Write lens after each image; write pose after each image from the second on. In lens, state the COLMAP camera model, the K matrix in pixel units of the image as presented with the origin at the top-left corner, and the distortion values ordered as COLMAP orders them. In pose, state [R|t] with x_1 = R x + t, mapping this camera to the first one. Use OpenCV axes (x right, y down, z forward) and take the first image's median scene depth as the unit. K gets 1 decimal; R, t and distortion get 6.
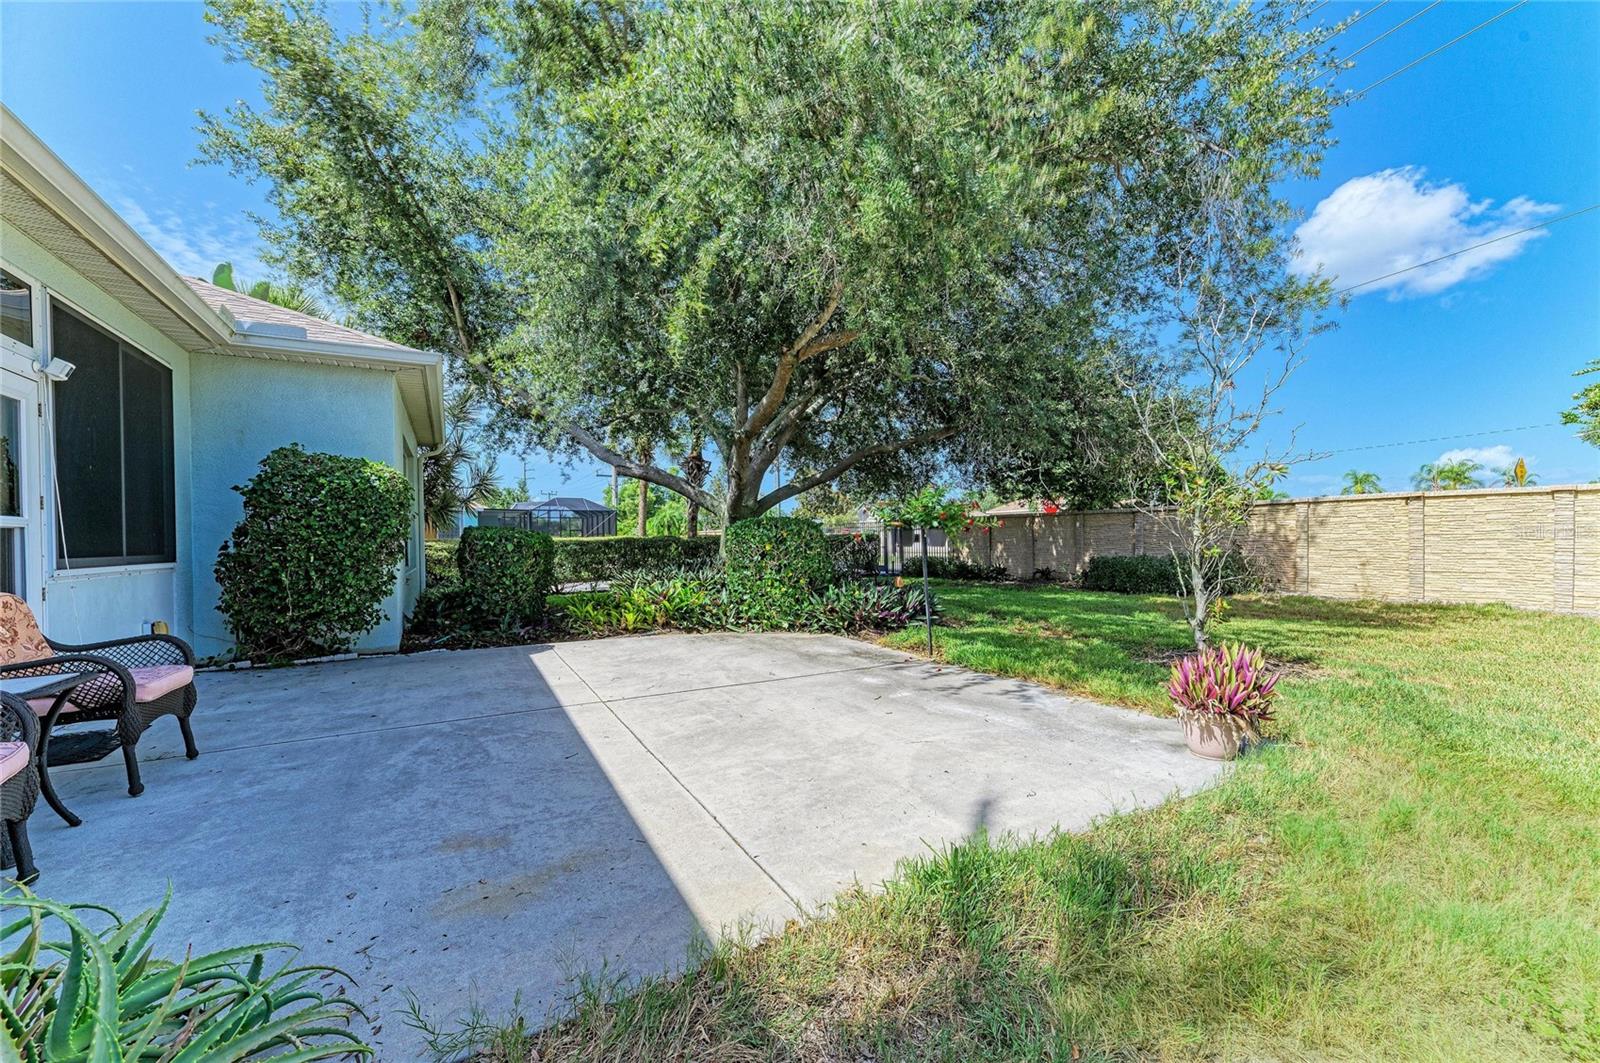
lens RADIAL K [[603.6, 0, 800.0], [0, 603.6, 531.5], [0, 0, 1]] dist [0.000350, -0.000273]
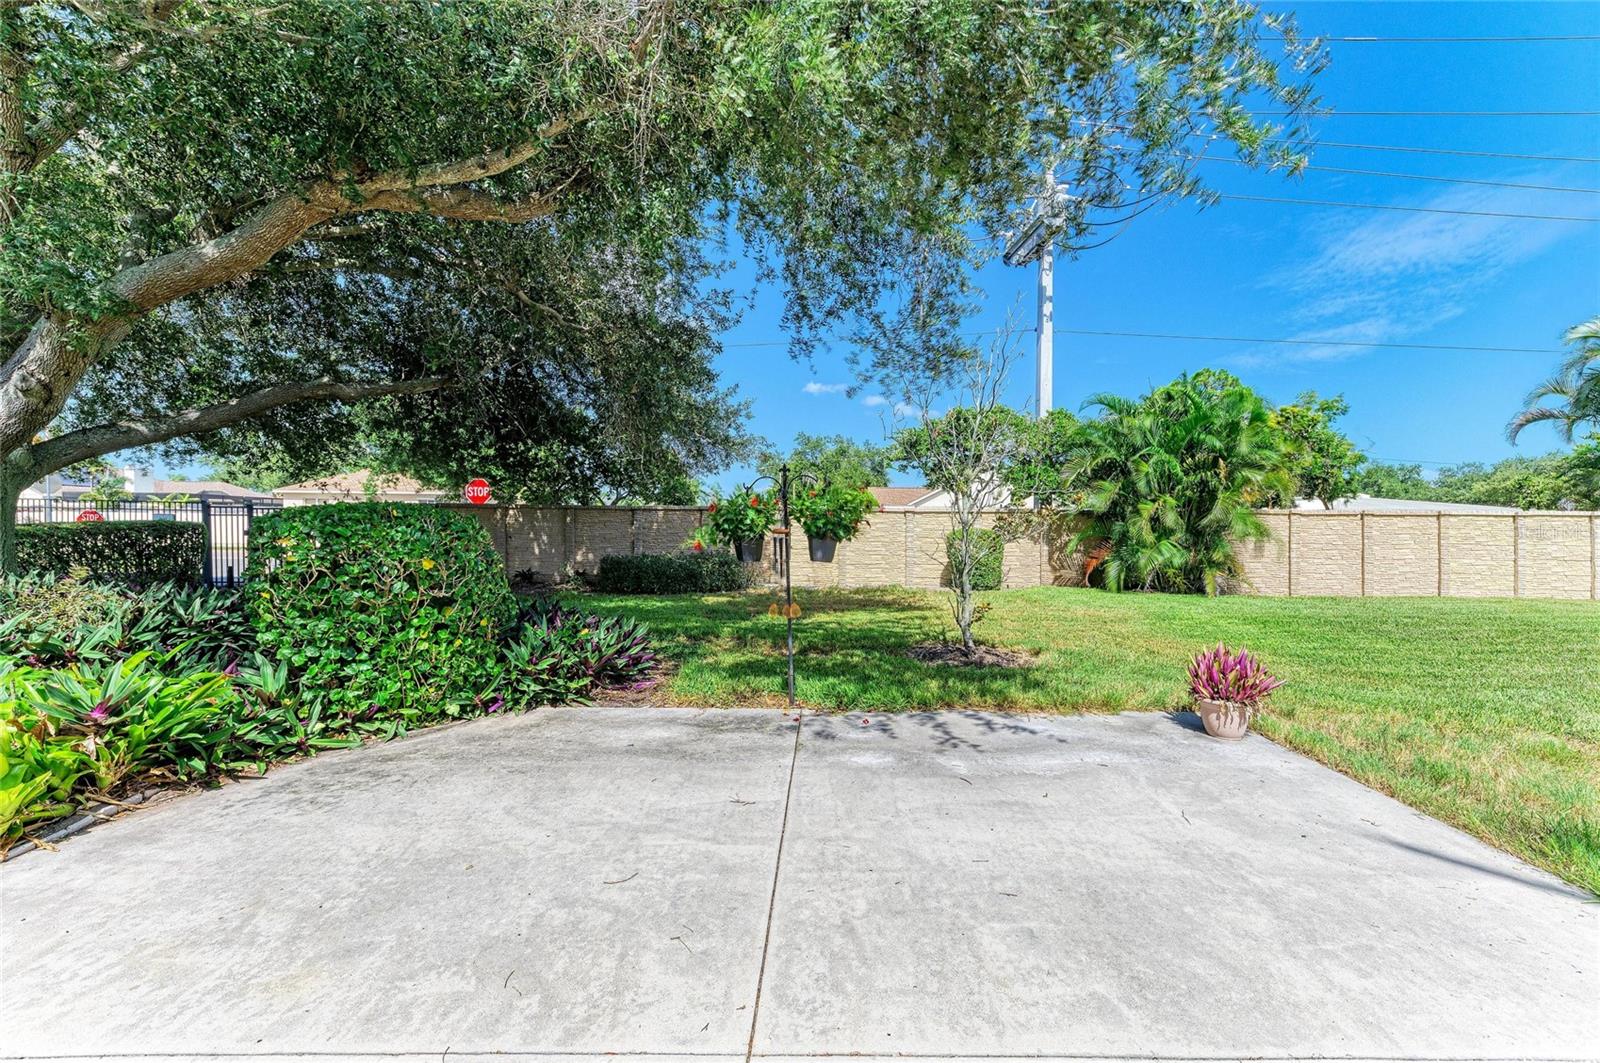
lens RADIAL K [[629.3, 0, 844.5], [0, 629.3, 523.5], [0, 0, 1]] dist [0.021257, -0.008206]
pose [[0.497381, 0.024649, 0.867182, -0.708680], [-0.026814, 0.999555, -0.013032, -0.022334], [-0.867118, -0.016771, 0.497821, 0.879923]]
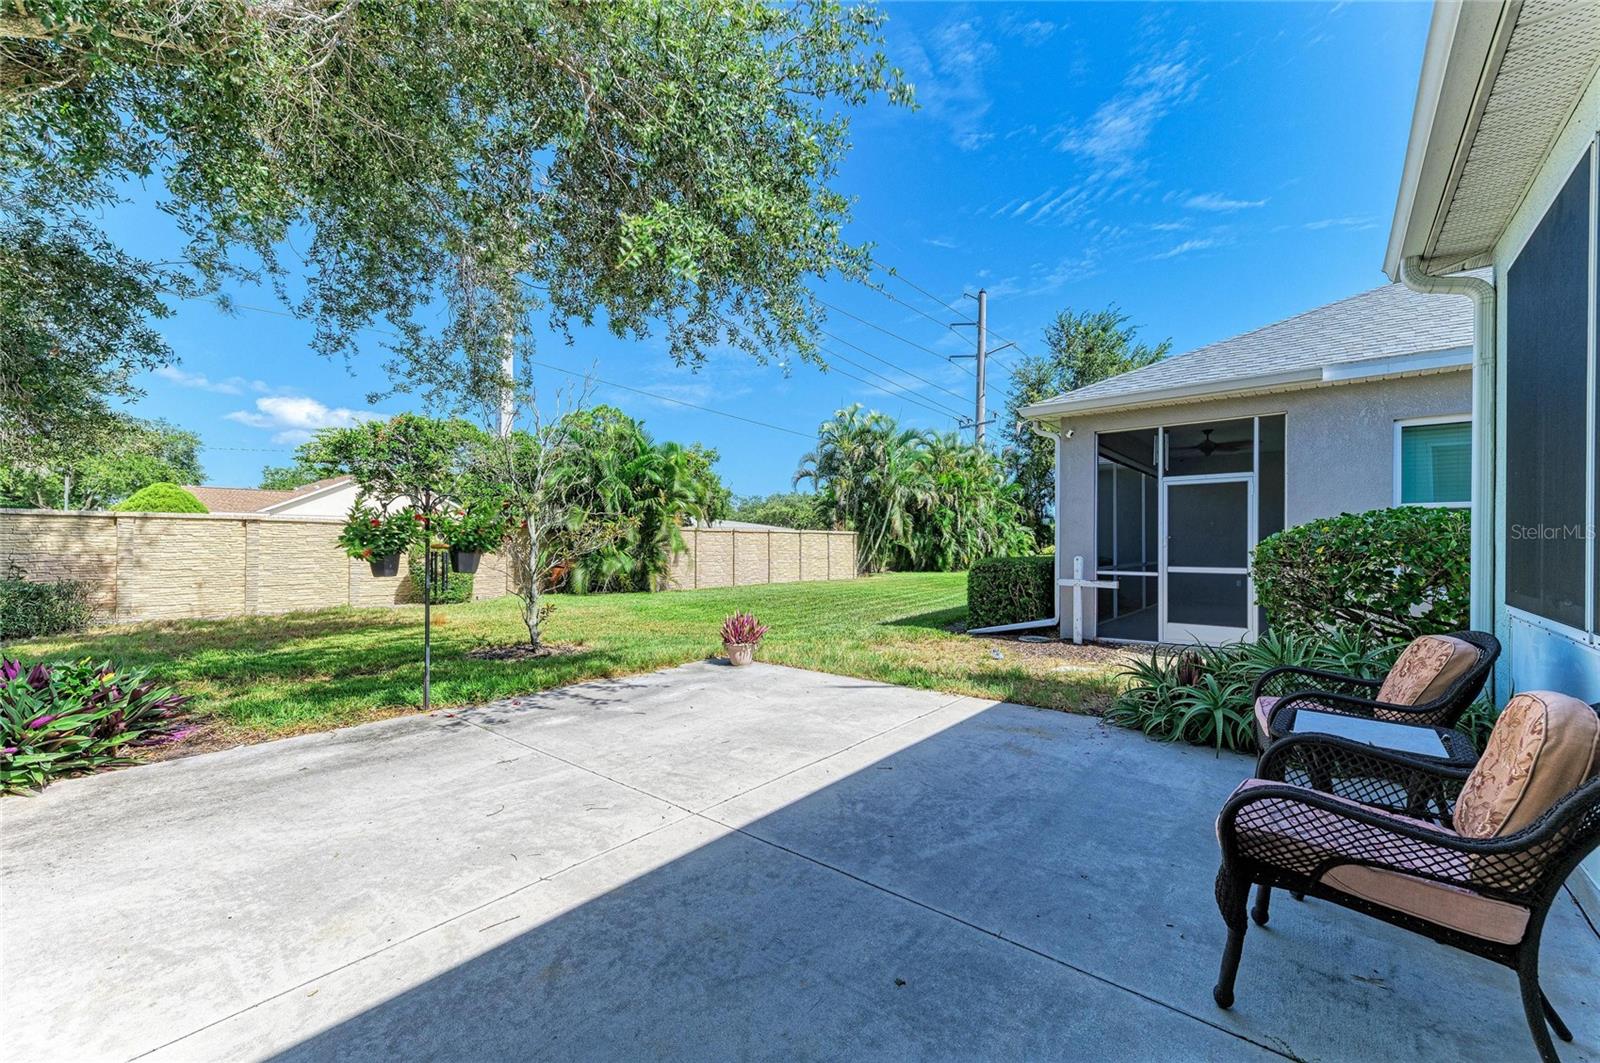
lens RADIAL K [[603.6, 0, 800.0], [0, 603.6, 531.5], [0, 0, 1]] dist [0.000350, -0.000273]
pose [[-0.325110, 0.032036, 0.945134, -1.157757], [-0.010347, 0.999246, -0.037430, -0.013789], [-0.945620, -0.021948, -0.324533, 1.267534]]
